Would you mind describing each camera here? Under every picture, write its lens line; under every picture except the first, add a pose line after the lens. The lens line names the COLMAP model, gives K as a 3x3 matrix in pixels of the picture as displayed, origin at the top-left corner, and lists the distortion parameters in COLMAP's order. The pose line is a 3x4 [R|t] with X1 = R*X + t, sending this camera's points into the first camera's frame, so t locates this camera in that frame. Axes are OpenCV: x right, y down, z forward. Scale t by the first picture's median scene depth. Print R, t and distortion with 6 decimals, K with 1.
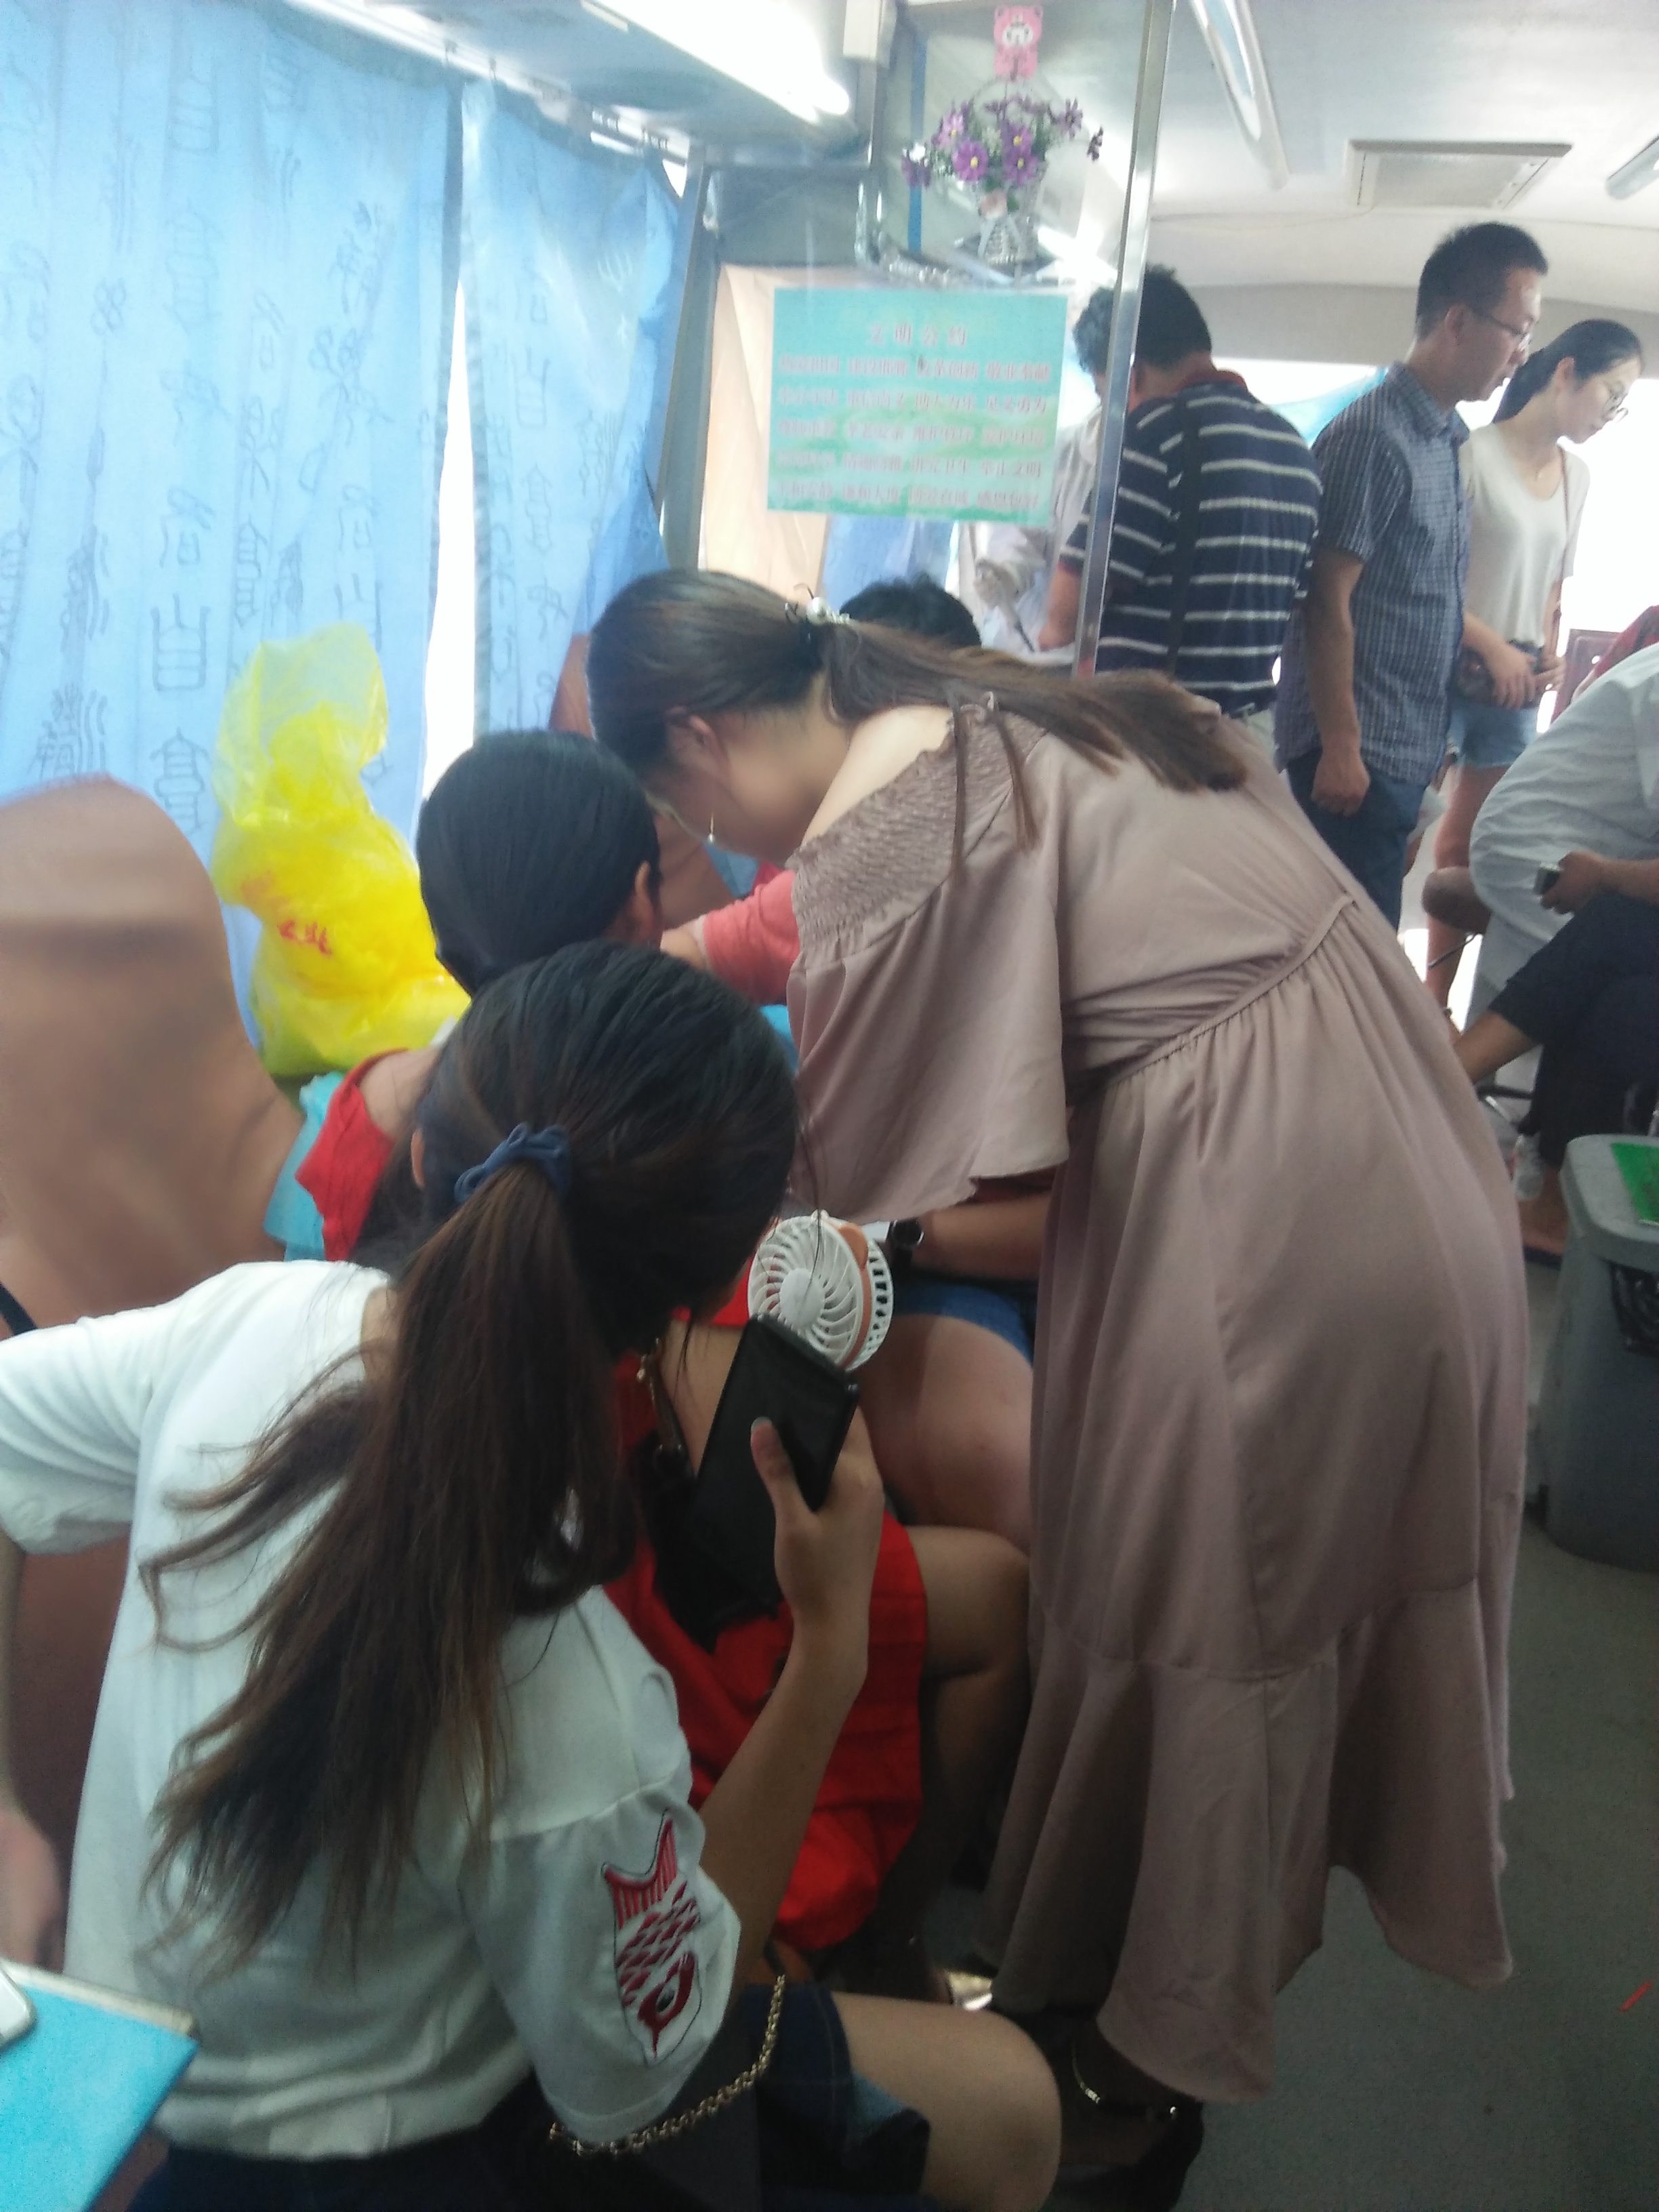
lens RADIAL K [[1692.0, 0, 829.5], [0, 1692.0, 1106.0], [0, 0, 1]] dist [-0.002001, -0.037123]
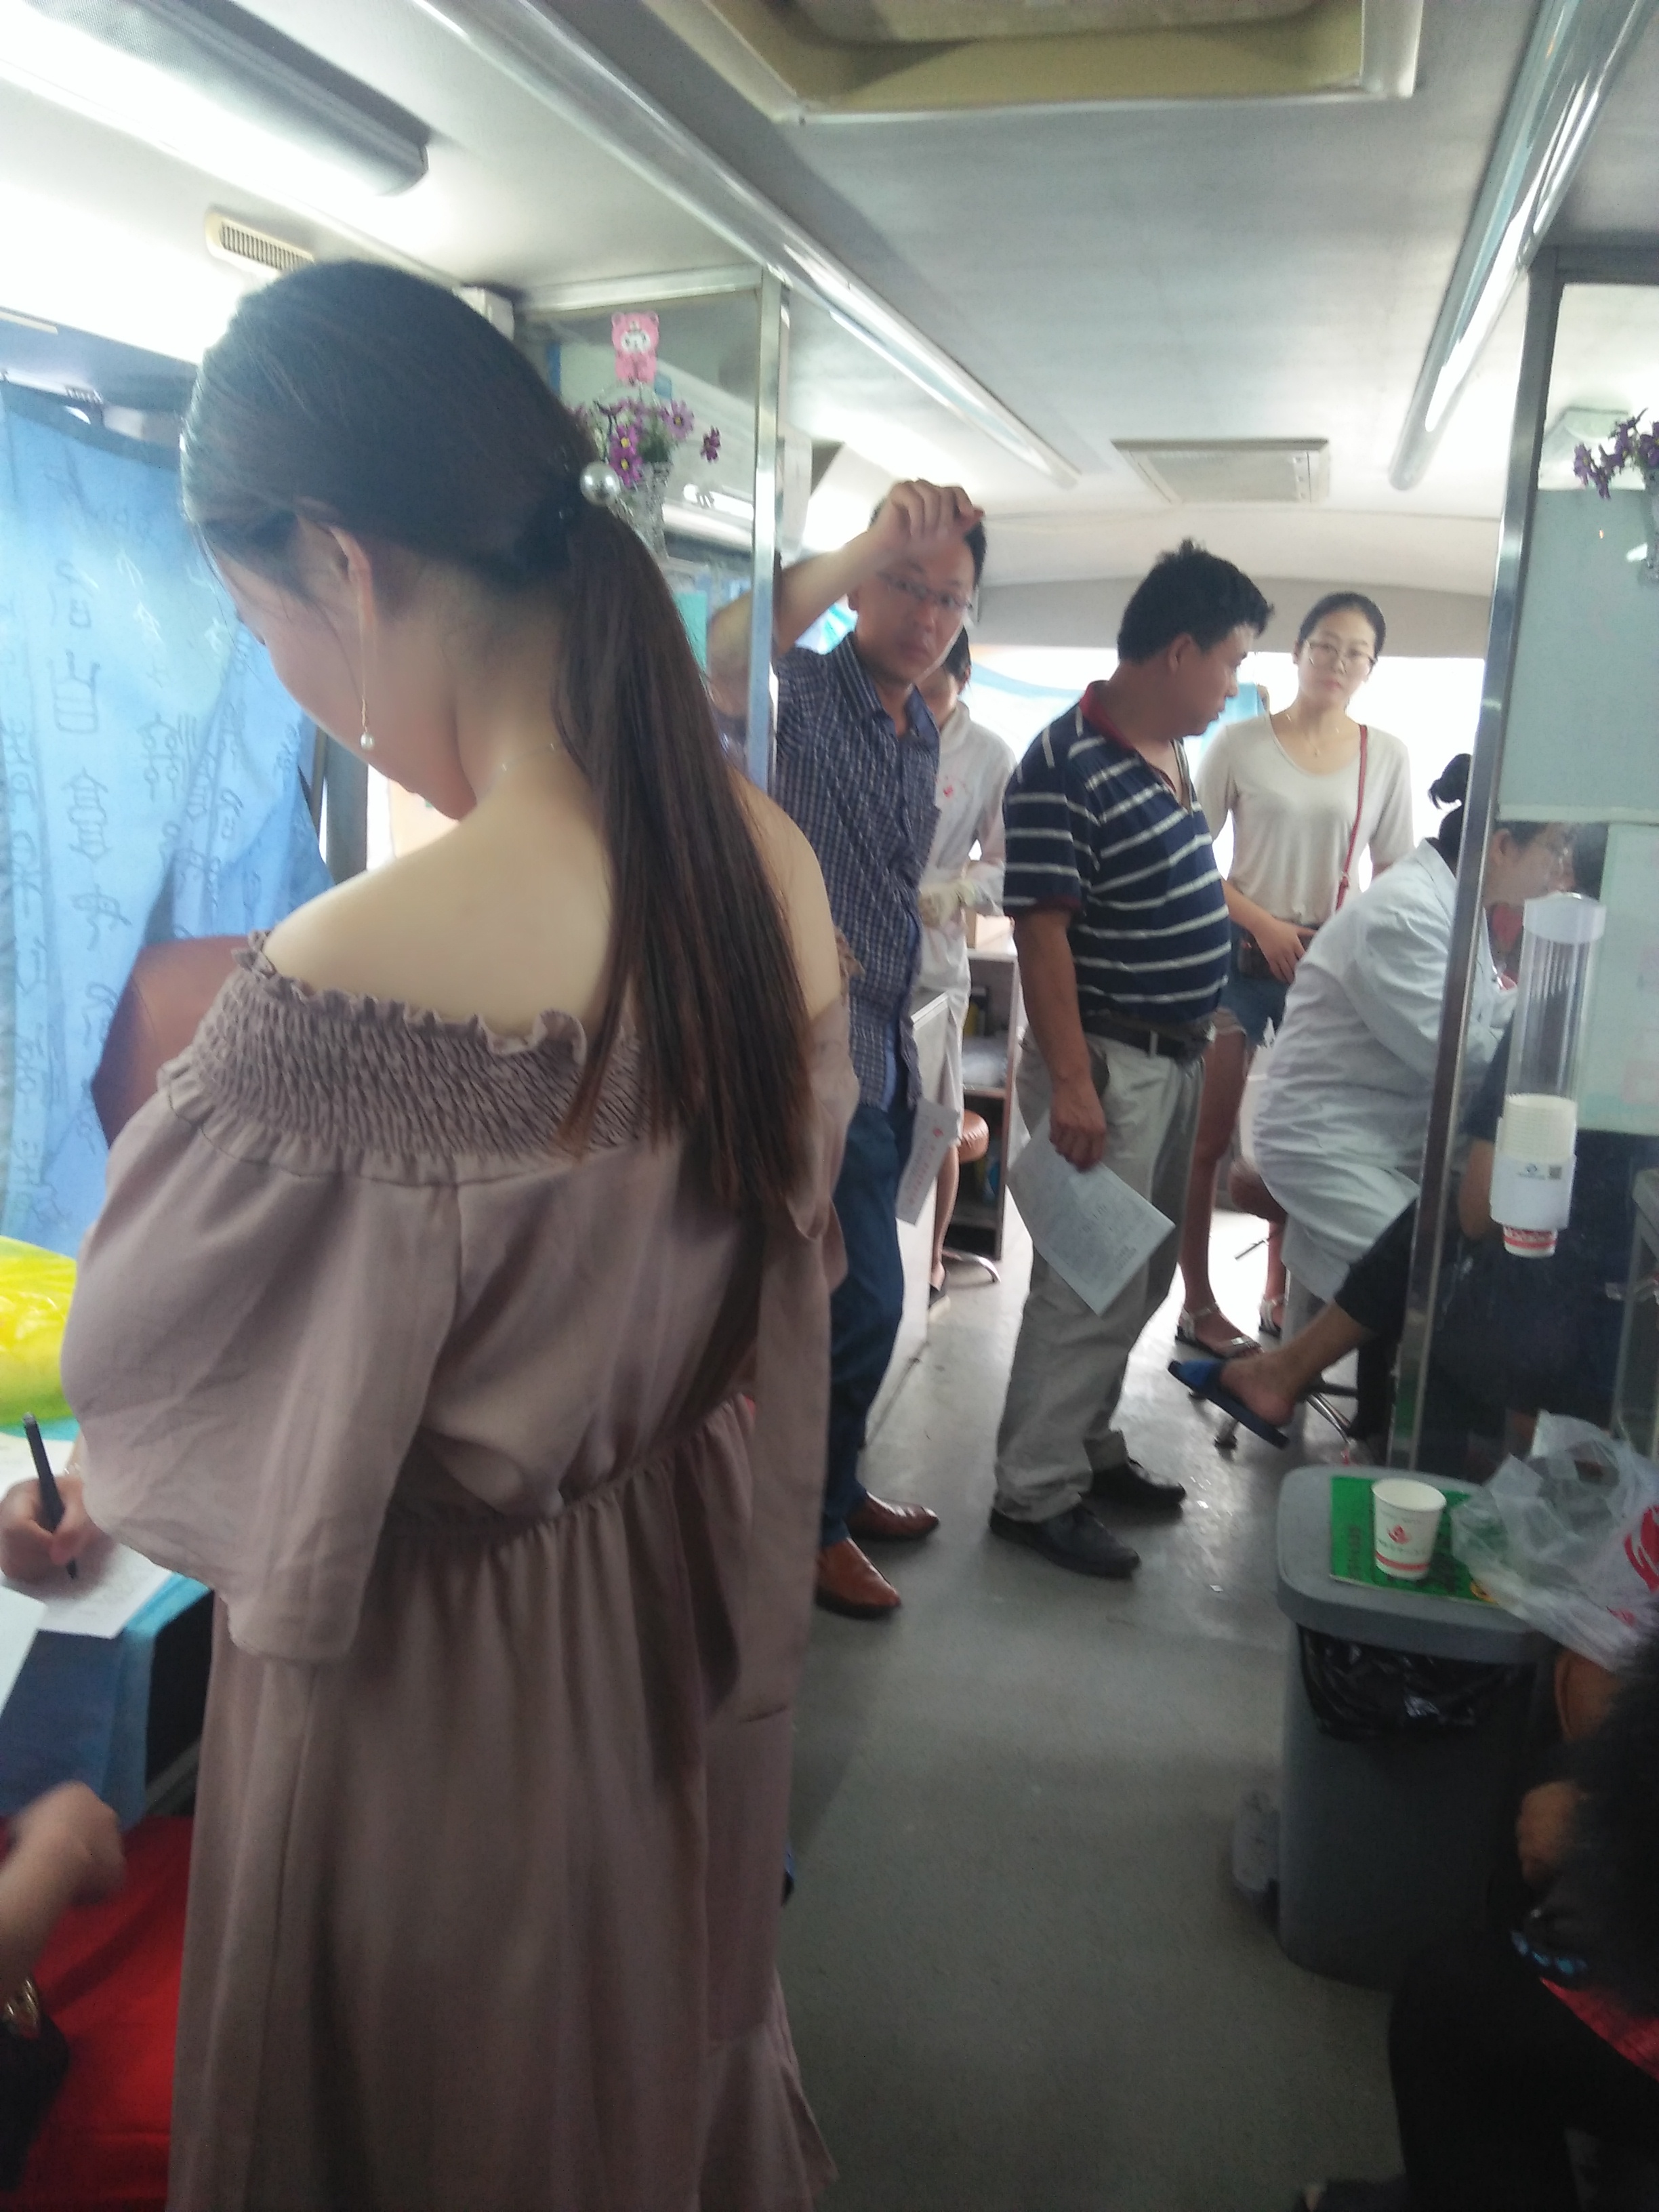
lens RADIAL K [[1684.2, 0, 829.5], [0, 1684.2, 1106.0], [0, 0, 1]] dist [0.002671, -0.004072]
pose [[0.999941, -0.008527, -0.006705, 0.240535], [0.007415, 0.988474, -0.151211, -0.046388], [0.007917, 0.151153, 0.988479, 0.096995]]
